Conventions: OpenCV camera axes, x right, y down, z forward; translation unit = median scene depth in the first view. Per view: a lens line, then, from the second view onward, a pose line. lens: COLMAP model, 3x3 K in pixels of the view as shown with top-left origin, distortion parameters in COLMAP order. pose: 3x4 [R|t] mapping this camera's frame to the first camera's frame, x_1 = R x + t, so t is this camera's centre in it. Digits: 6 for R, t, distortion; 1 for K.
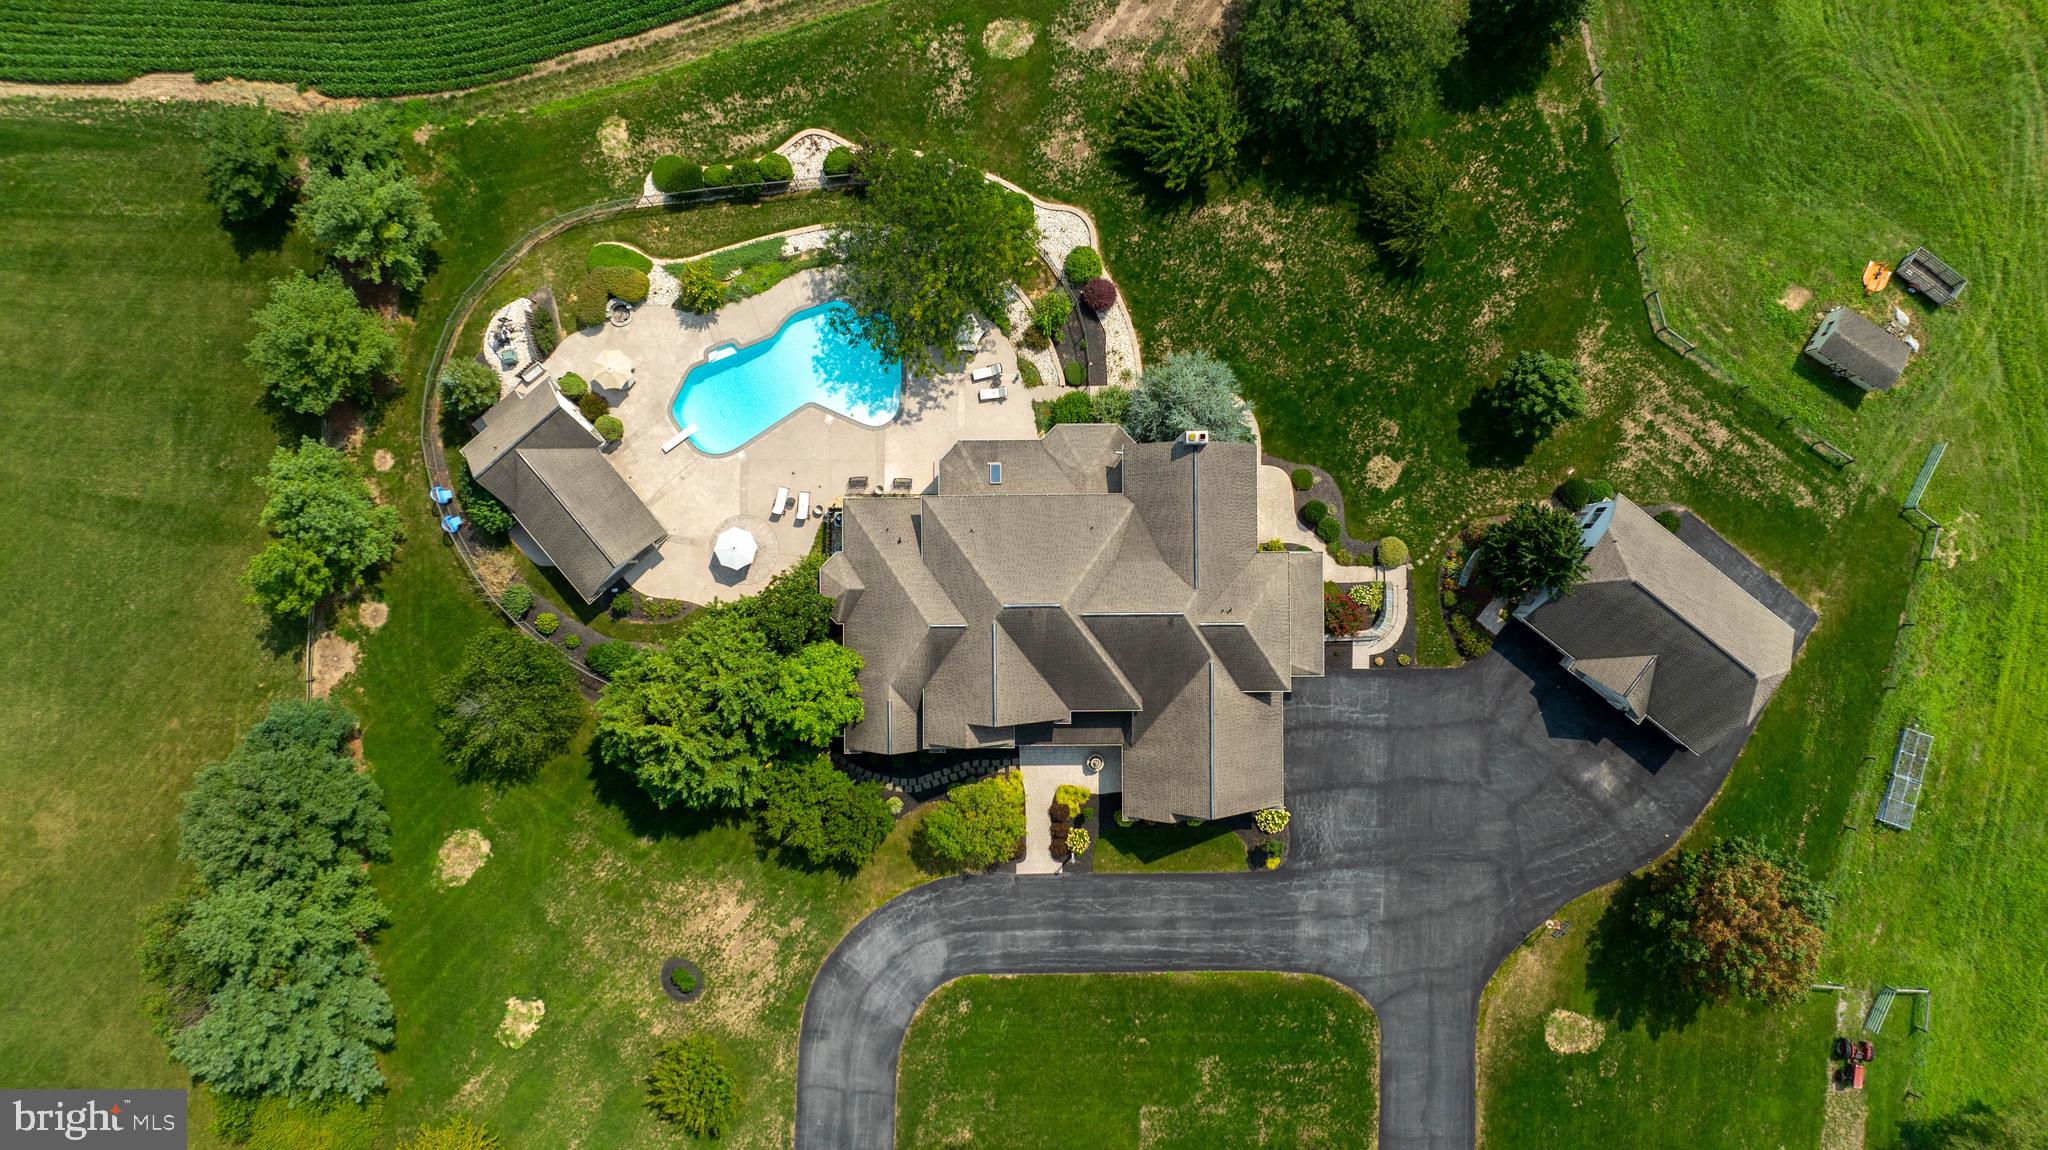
lens RADIAL K [[1437.0, 0, 1029.0], [0, 1437.0, 574.8], [0, 0, 1]] dist [-0.032984, 0.030660]
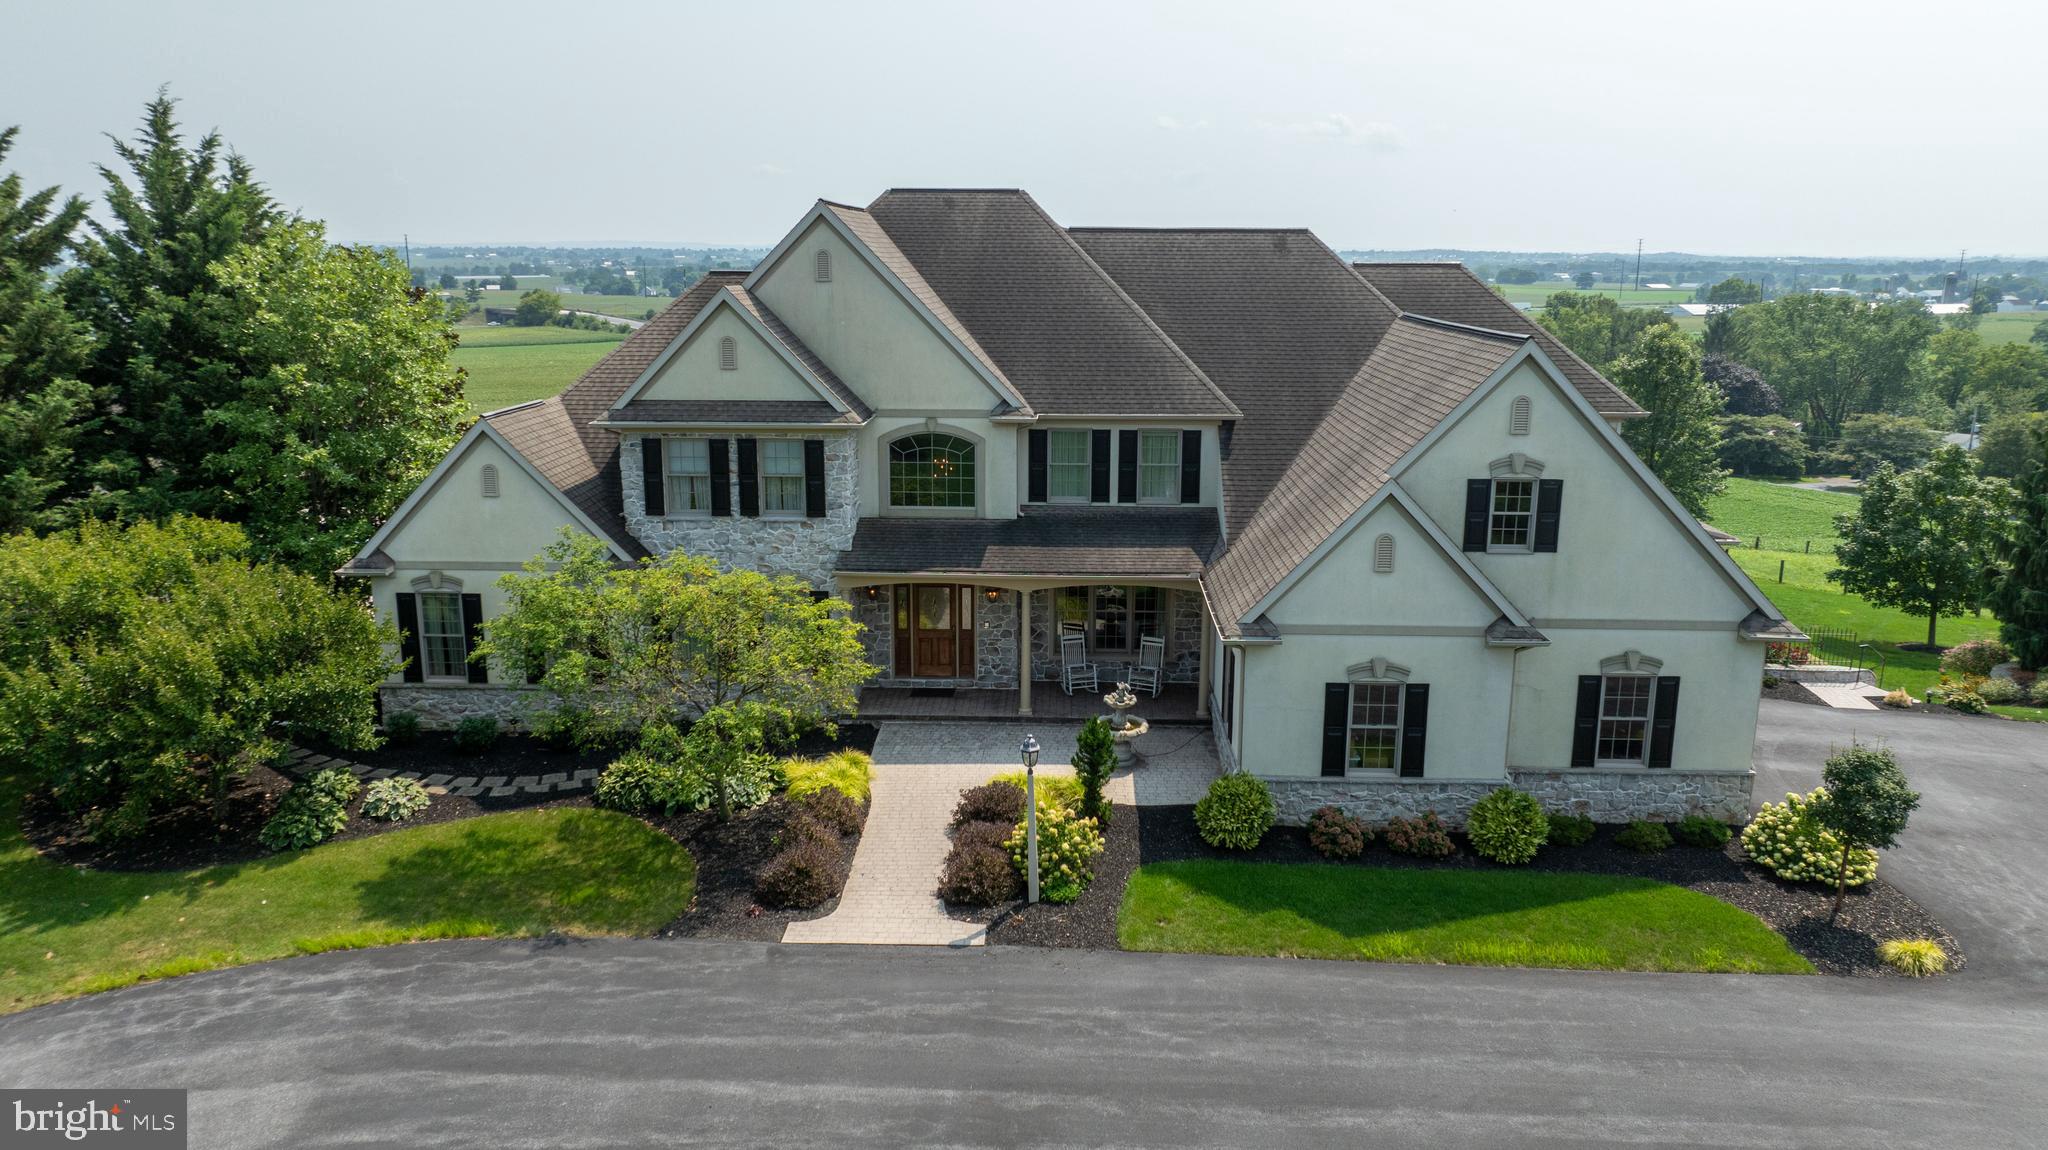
lens RADIAL K [[1437.0, 0, 1026.8], [0, 1437.0, 572.6], [0, 0, 1]] dist [-0.032984, 0.030660]
pose [[0.999099, 0.016274, -0.039206, 0.037663], [-0.041737, 0.208056, -0.977226, 0.413698], [-0.007747, 0.977982, 0.208548, 0.893398]]
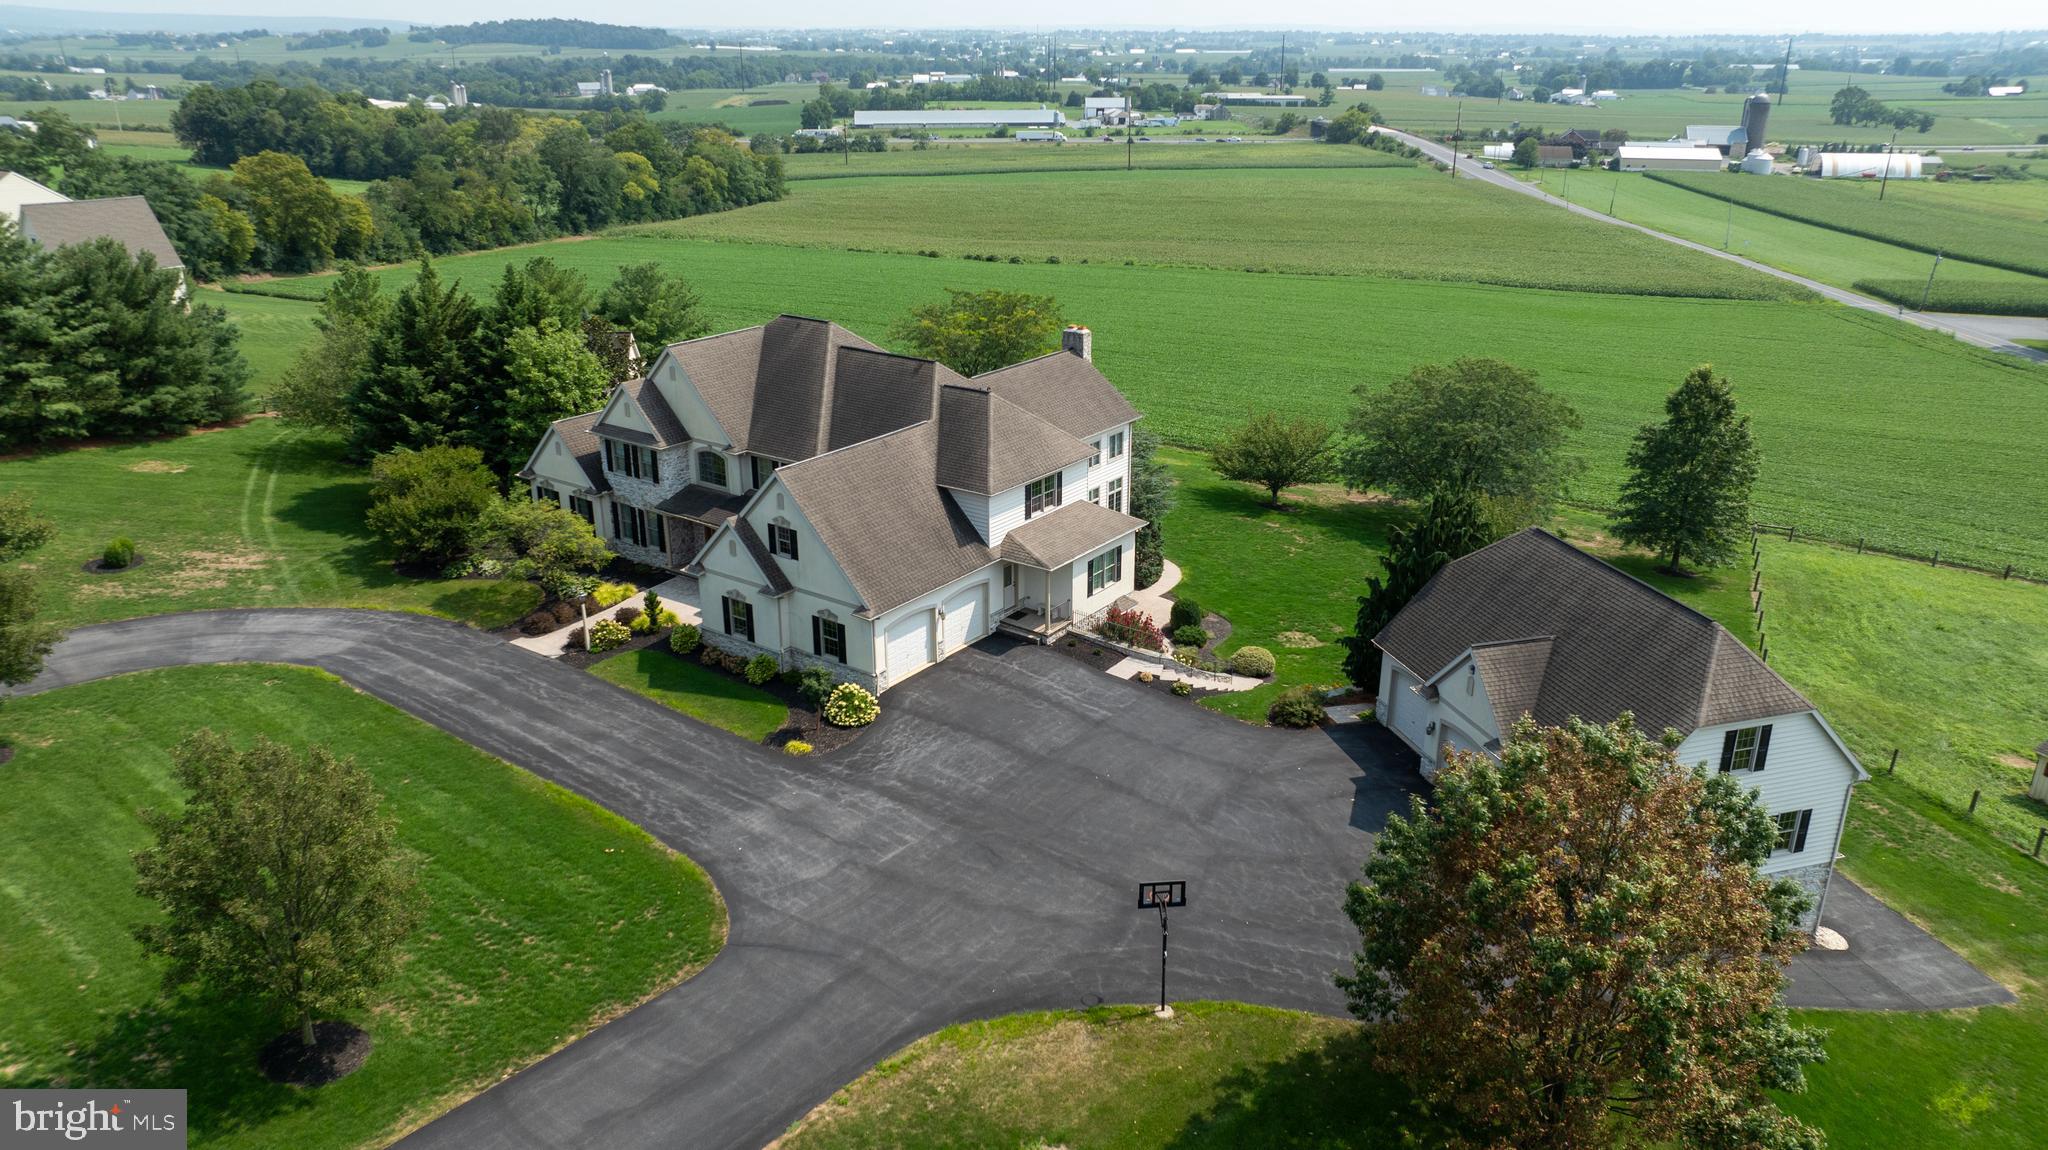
lens RADIAL K [[1437.0, 0, 1026.1], [0, 1437.0, 572.9], [0, 0, 1]] dist [-0.032984, 0.030660]
pose [[0.804311, 0.212974, -0.554731, 0.541354], [-0.594143, 0.274307, -0.756141, 0.555972], [-0.008872, 0.937762, 0.347165, 0.736595]]
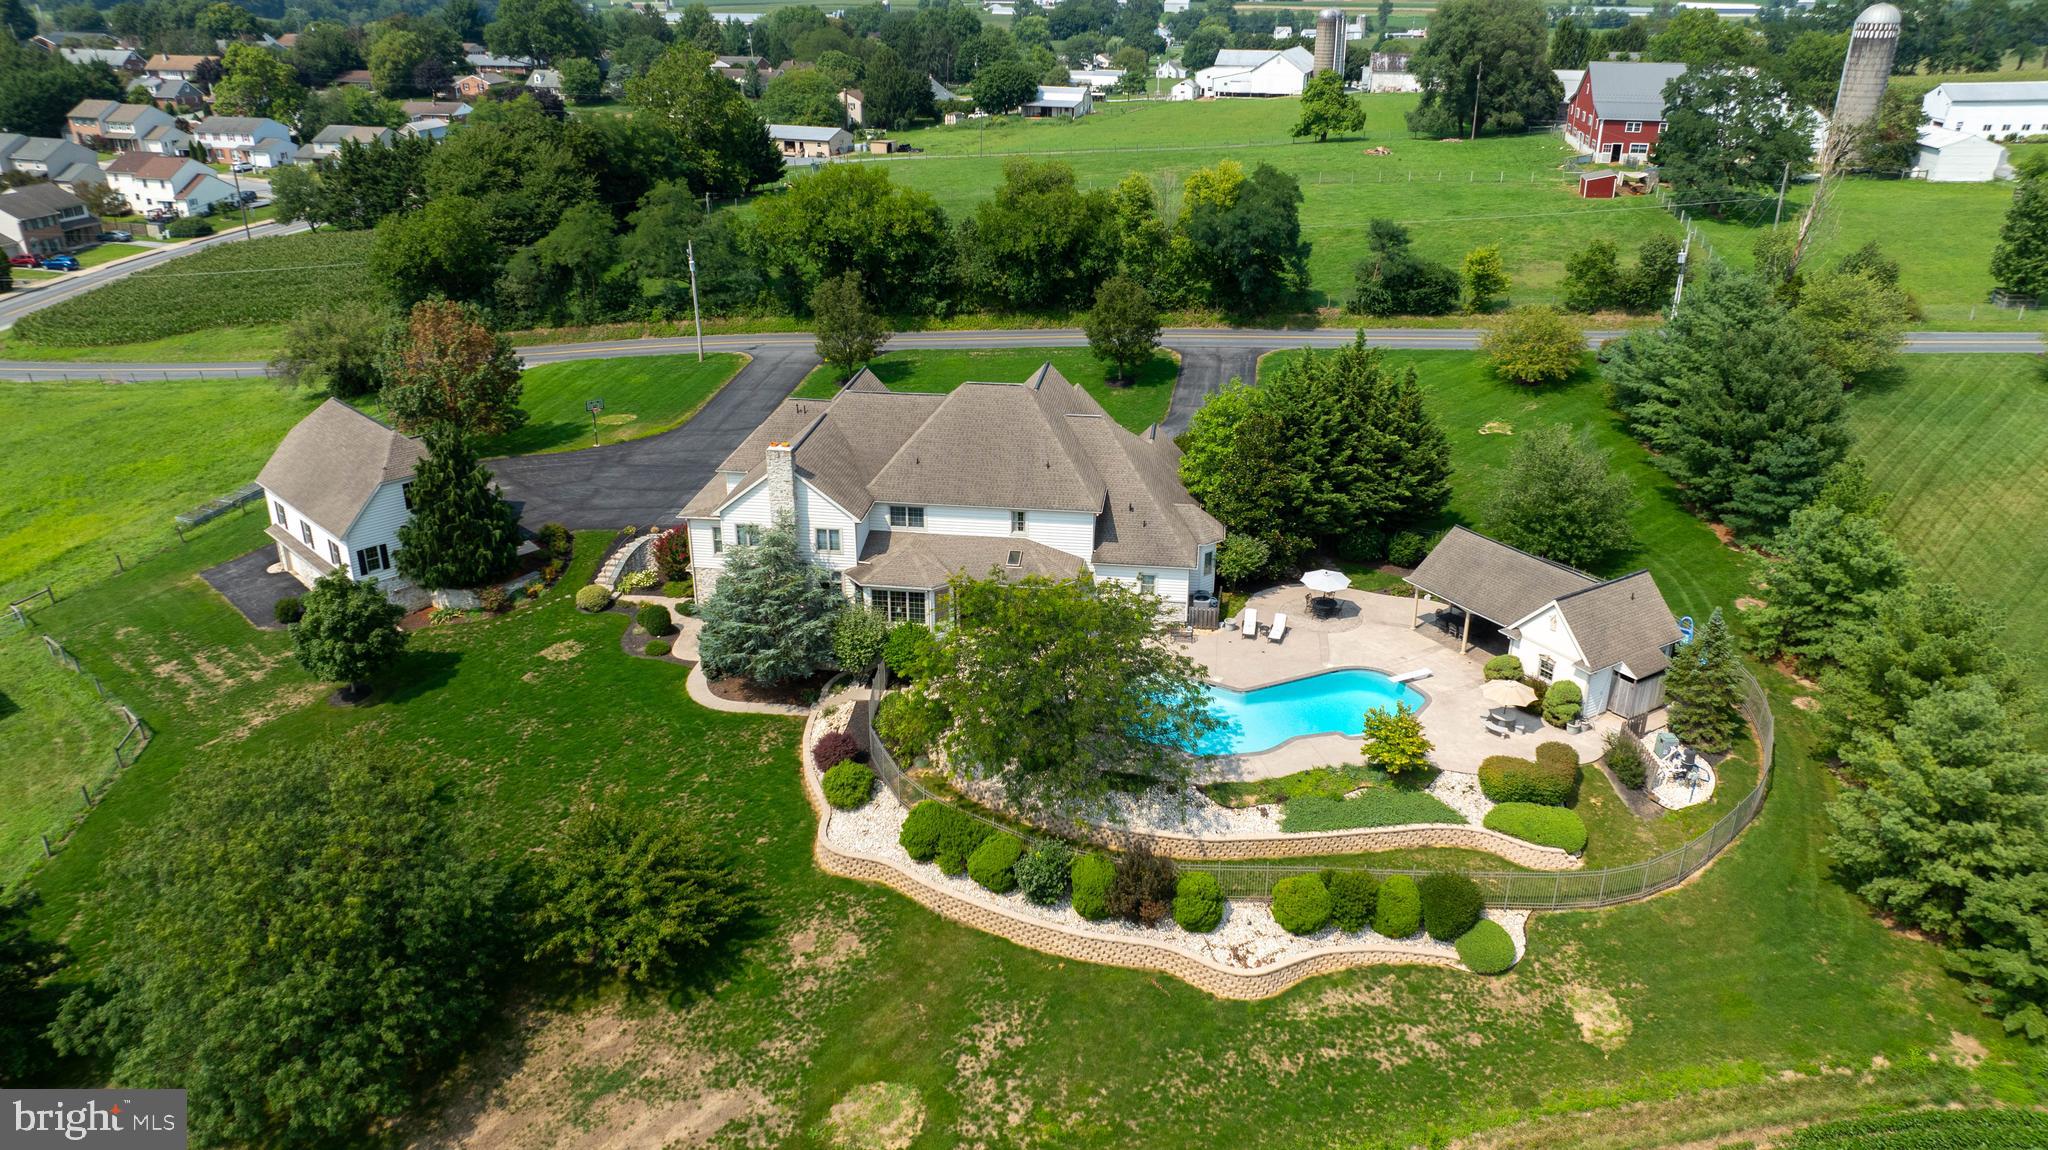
lens RADIAL K [[1437.0, 0, 1034.1], [0, 1437.0, 576.3], [0, 0, 1]] dist [-0.032984, 0.030660]
pose [[-0.991110, -0.052838, 0.122101, -0.129409], [0.133029, -0.406959, 0.903708, -0.781591], [0.001940, 0.911917, 0.410371, 0.613202]]
